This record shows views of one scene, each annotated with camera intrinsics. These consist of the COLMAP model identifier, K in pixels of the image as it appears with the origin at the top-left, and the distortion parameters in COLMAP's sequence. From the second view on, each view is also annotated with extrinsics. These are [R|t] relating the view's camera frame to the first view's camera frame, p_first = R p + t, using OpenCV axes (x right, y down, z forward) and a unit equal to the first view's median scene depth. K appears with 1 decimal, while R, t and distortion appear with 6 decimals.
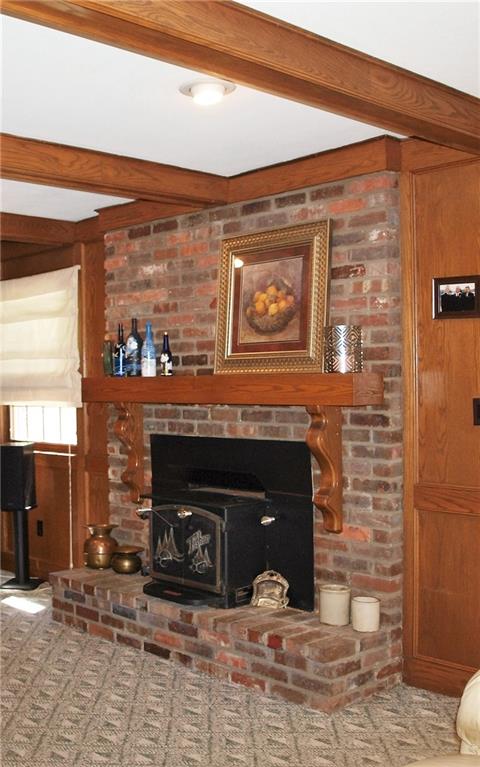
lens RADIAL K [[1081.0, 0, 239.6], [0, 1081.0, 385.5], [0, 0, 1]] dist [-0.103135, 0.000000]
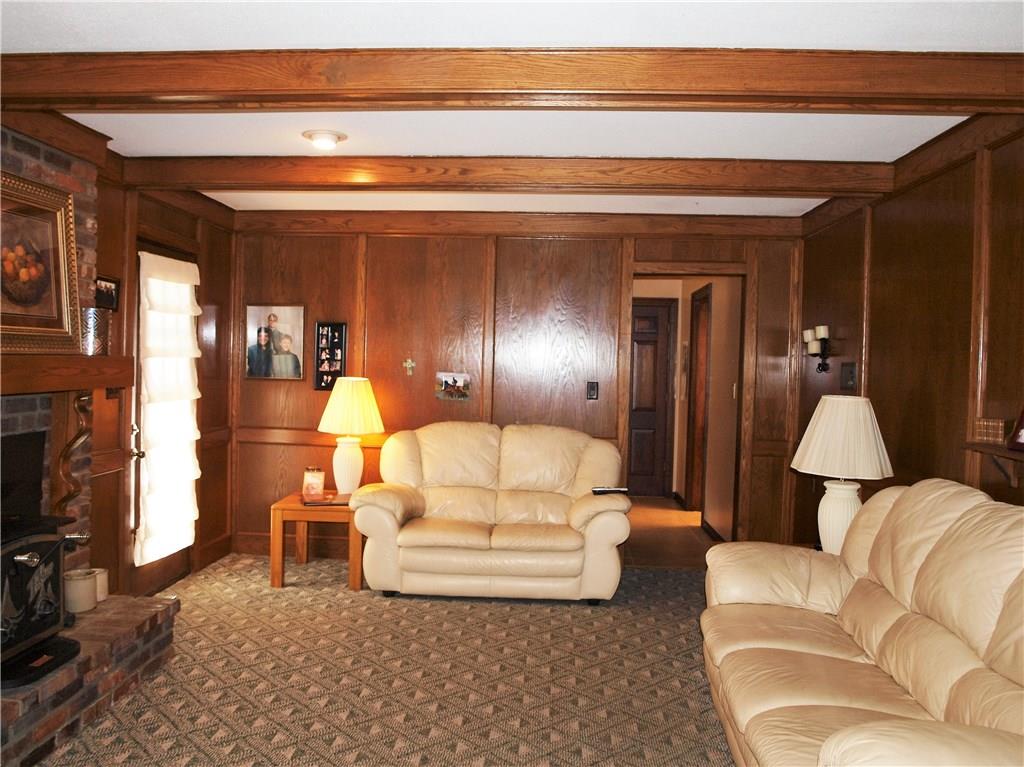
lens RADIAL K [[843.0, 0, 512.3], [0, 843.0, 380.8], [0, 0, 1]] dist [-0.077018, 0.001100]
pose [[-0.732437, -0.022297, 0.680470, -0.725777], [-0.012828, 0.999738, 0.018951, -0.007386], [-0.680714, 0.005151, -0.732531, 1.313482]]
